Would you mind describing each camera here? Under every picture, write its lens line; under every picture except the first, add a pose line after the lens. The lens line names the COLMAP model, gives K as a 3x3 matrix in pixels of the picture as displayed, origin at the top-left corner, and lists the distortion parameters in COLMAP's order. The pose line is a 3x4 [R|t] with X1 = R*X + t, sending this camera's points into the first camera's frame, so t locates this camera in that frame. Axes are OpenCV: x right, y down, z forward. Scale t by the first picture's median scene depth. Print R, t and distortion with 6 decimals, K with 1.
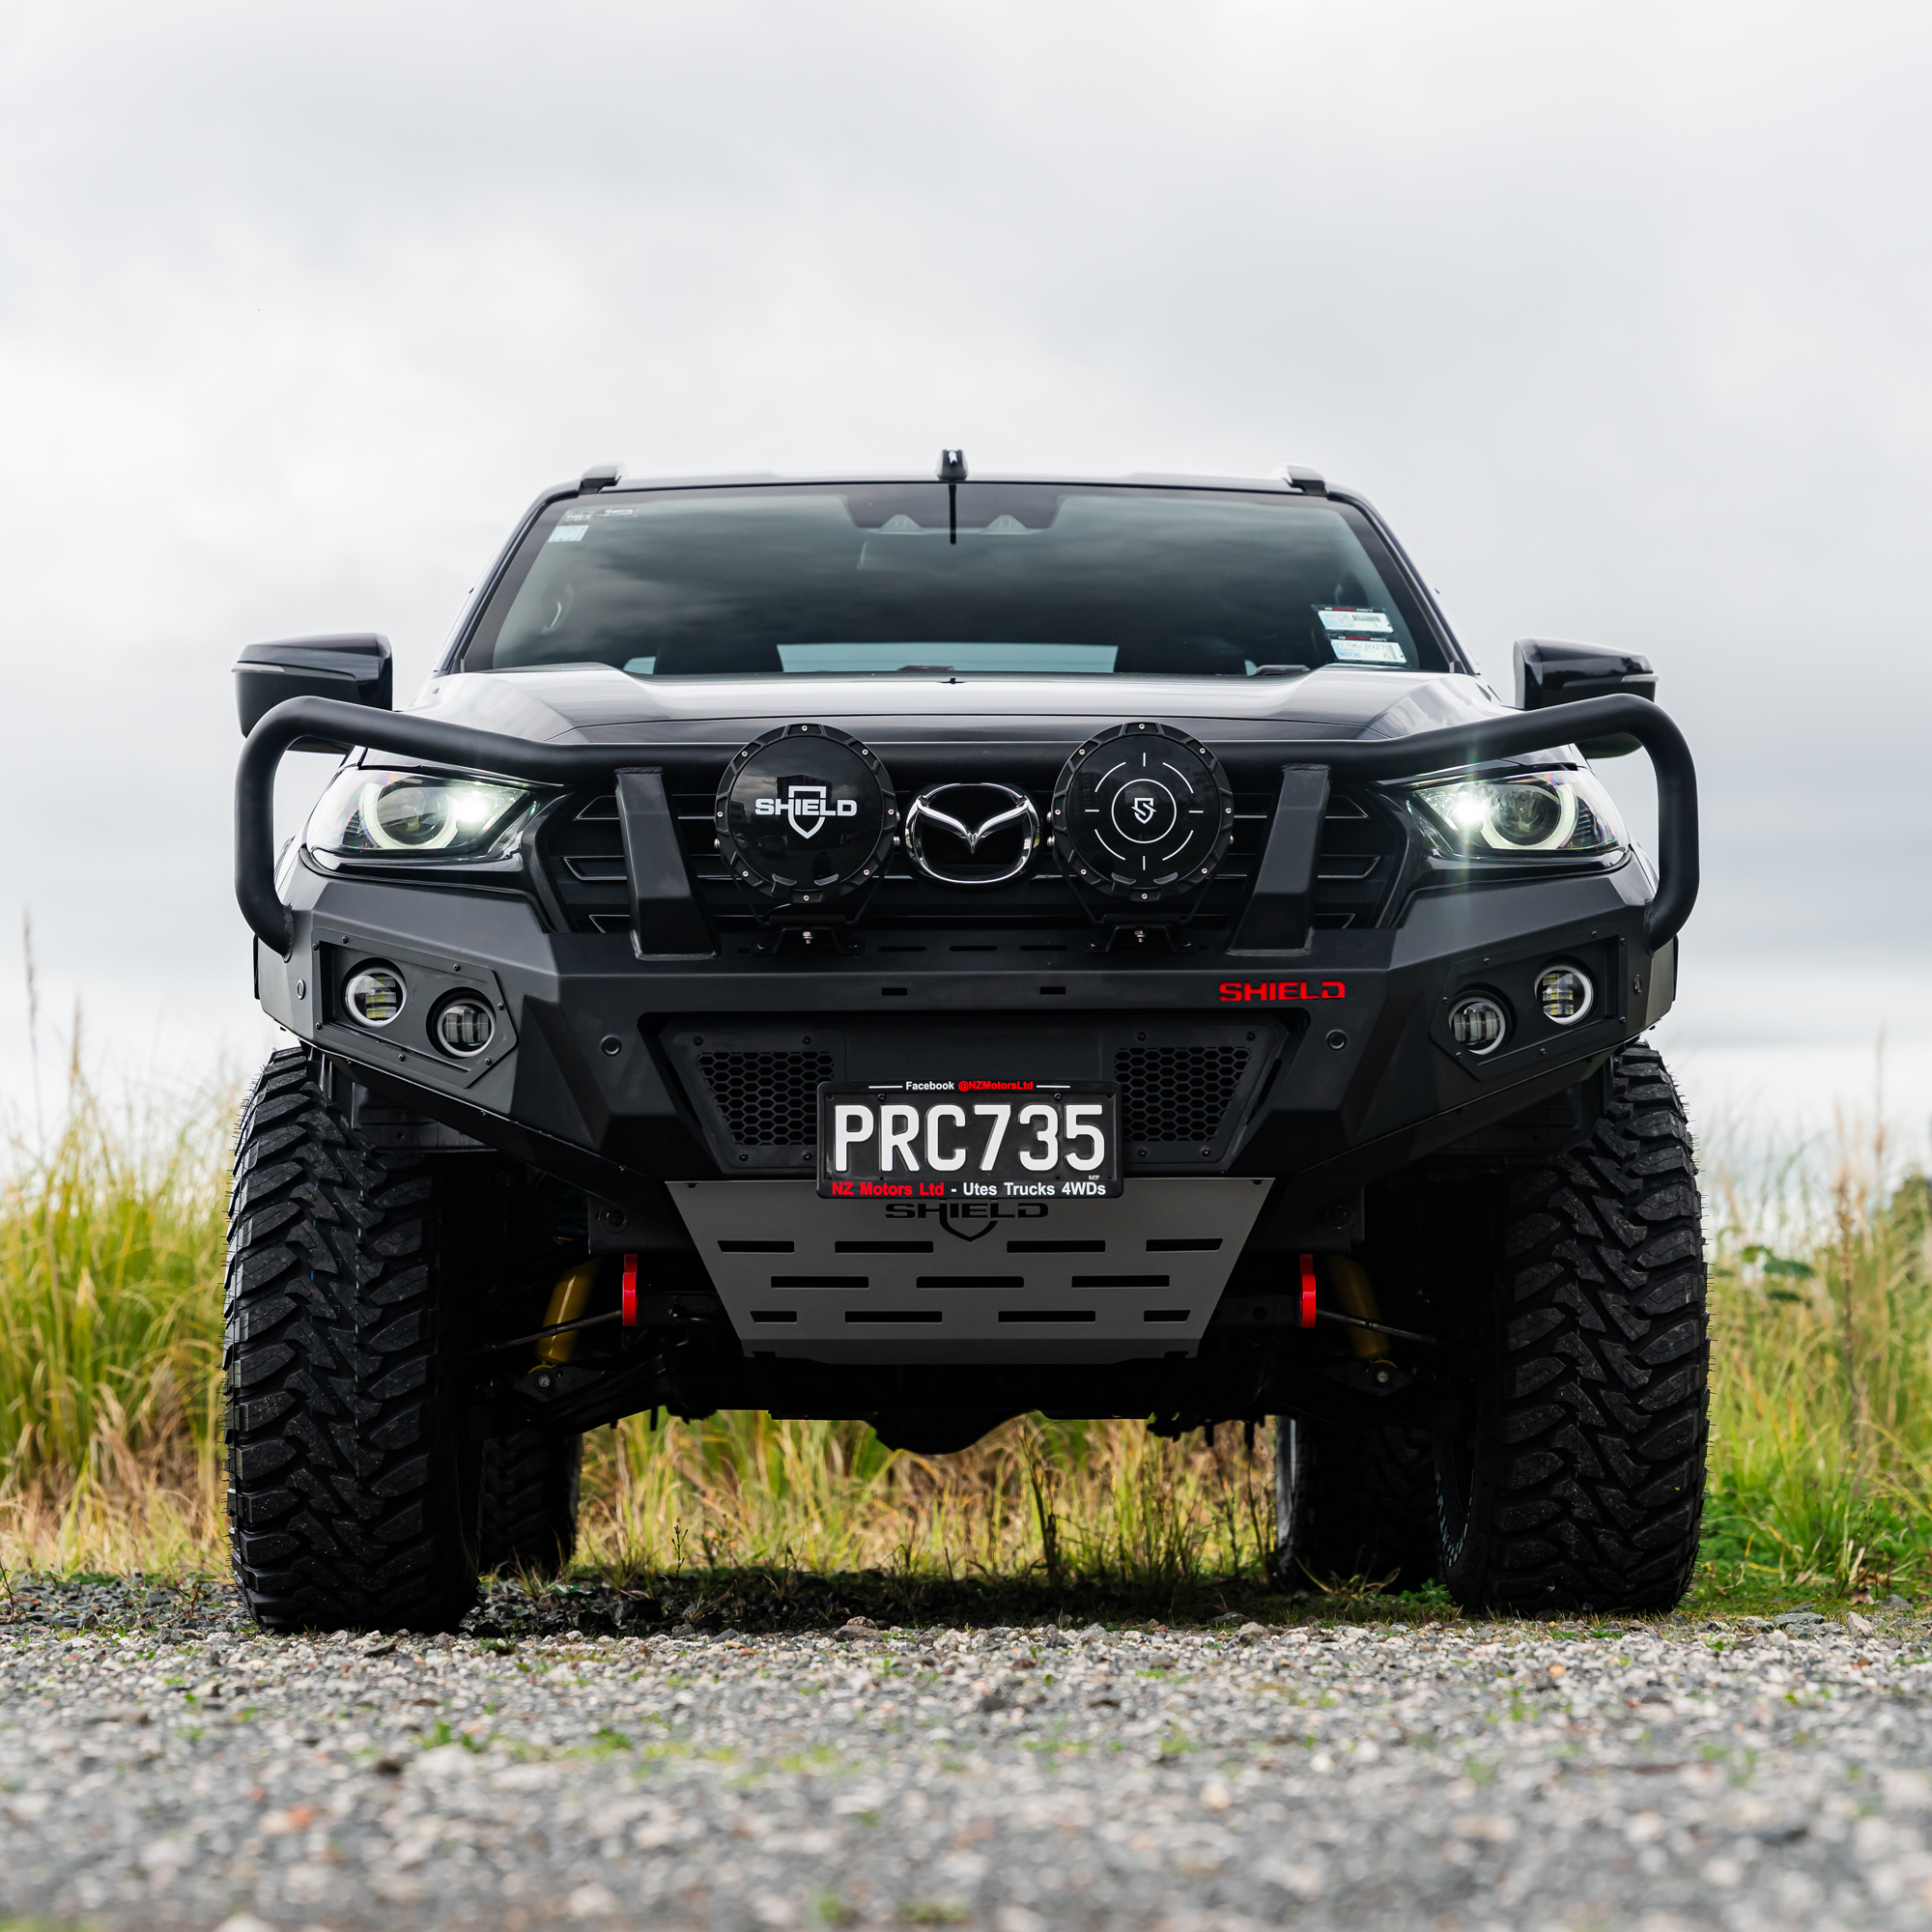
lens RADIAL K [[5555.8, 0, 965.8], [0, 5555.8, 966.1], [0, 0, 1]] dist [-0.007619, 0.000000]
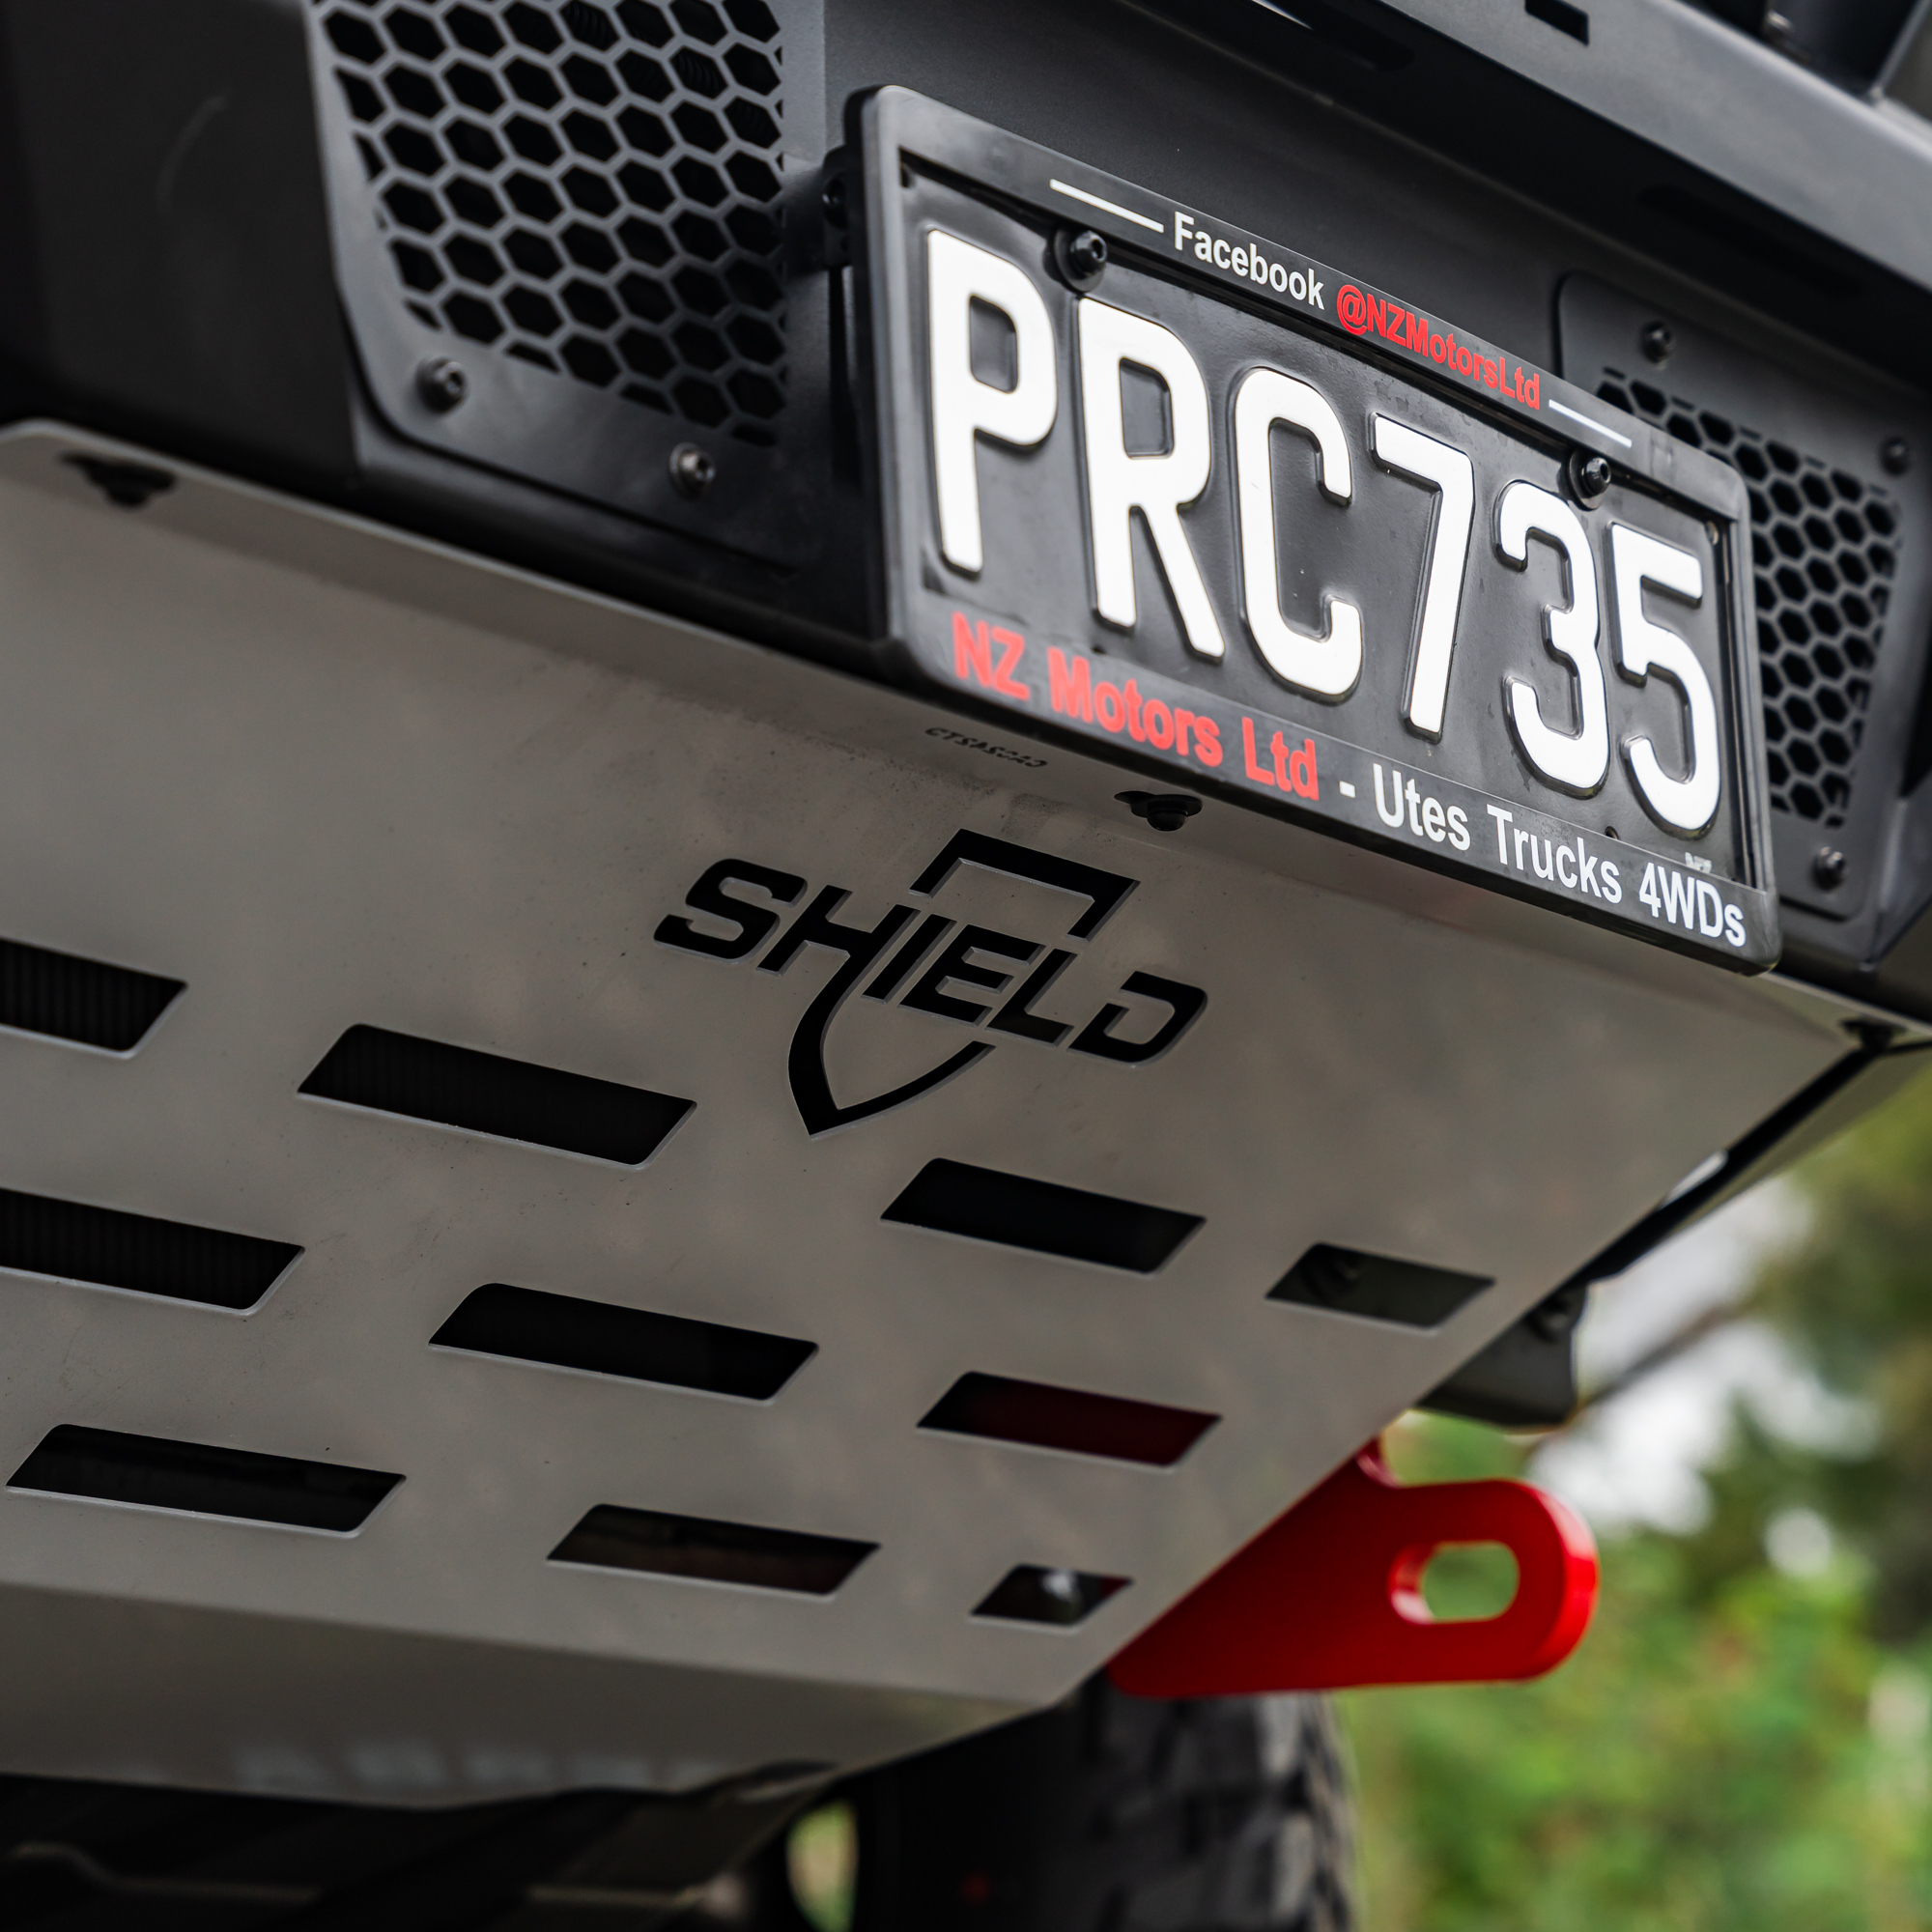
lens RADIAL K [[5332.4, 0, 965.8], [0, 5332.4, 970.2], [0, 0, 1]] dist [-0.005708, 0.000000]
pose [[0.647710, 0.176709, 0.741111, -0.149513], [-0.060791, 0.981616, -0.180925, 0.081193], [-0.759458, 0.072134, 0.646545, 0.879012]]
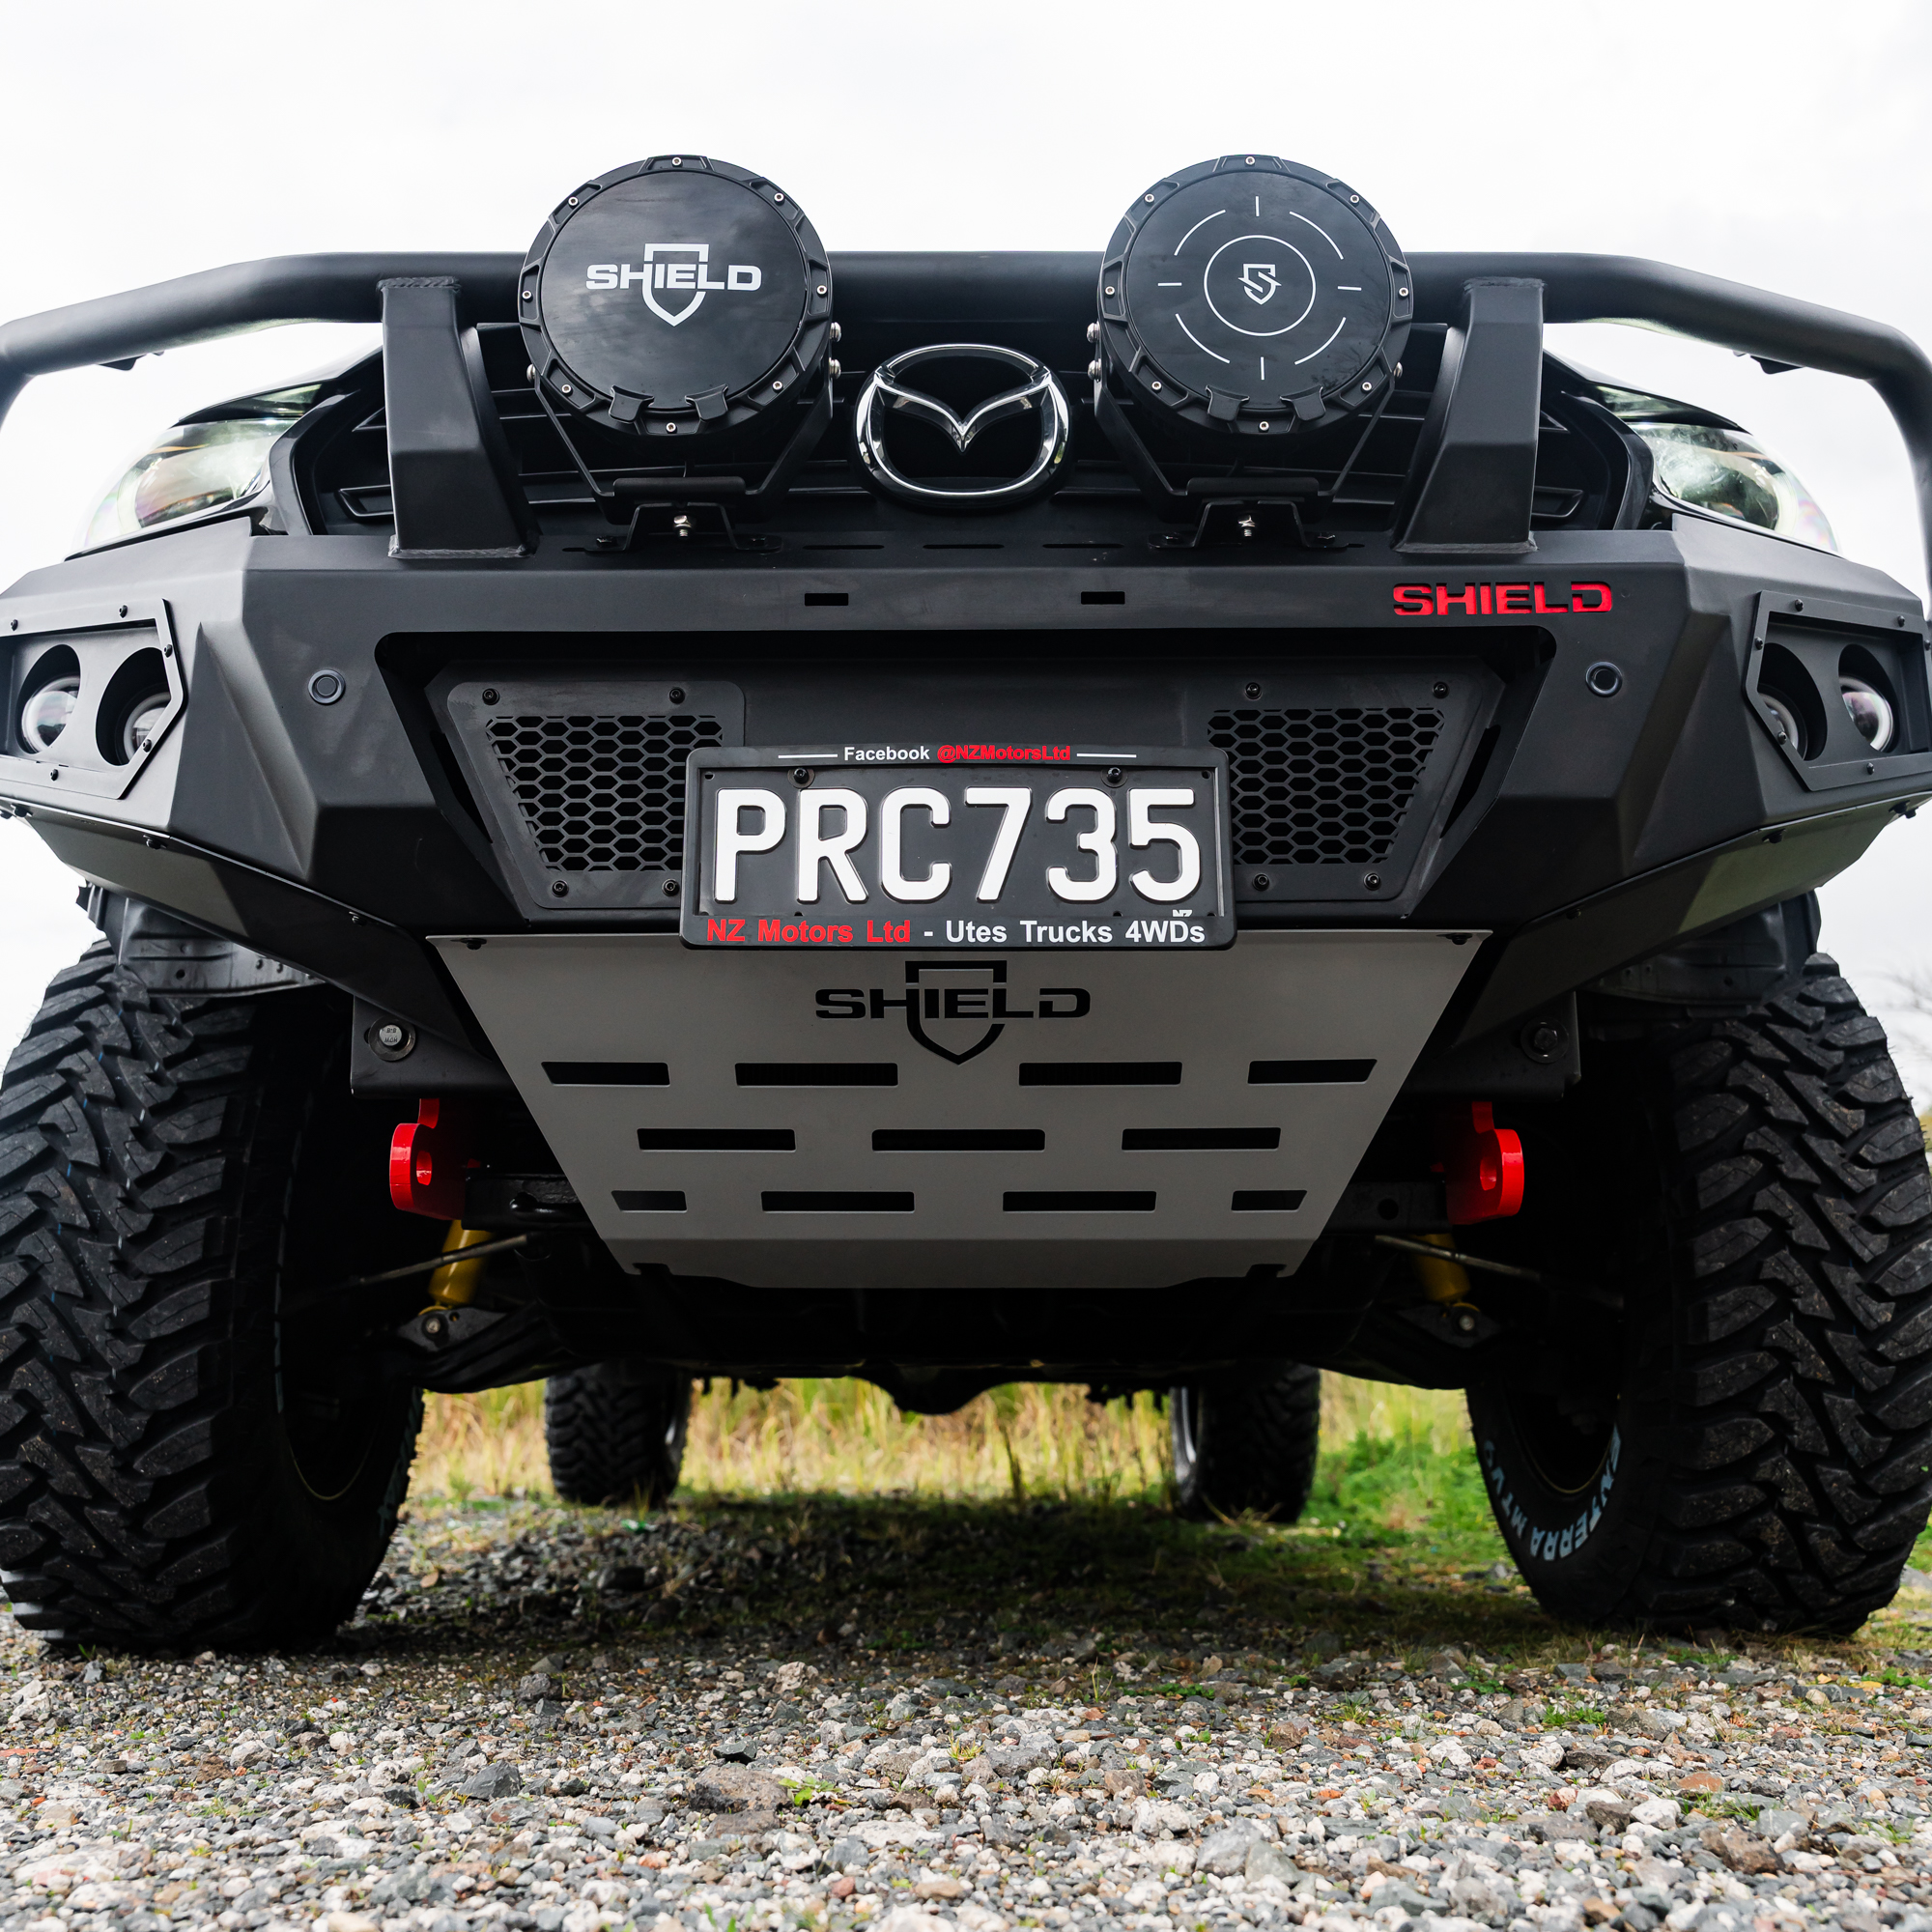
lens RADIAL K [[1989.3, 0, 936.2], [0, 1989.3, 976.0], [0, 0, 1]] dist [-0.018901, 0.000000]
pose [[0.999936, 0.000328, -0.011322, 0.000832], [-0.001779, 0.991726, -0.128362, 0.069047], [0.011186, 0.128374, 0.991663, 0.797705]]
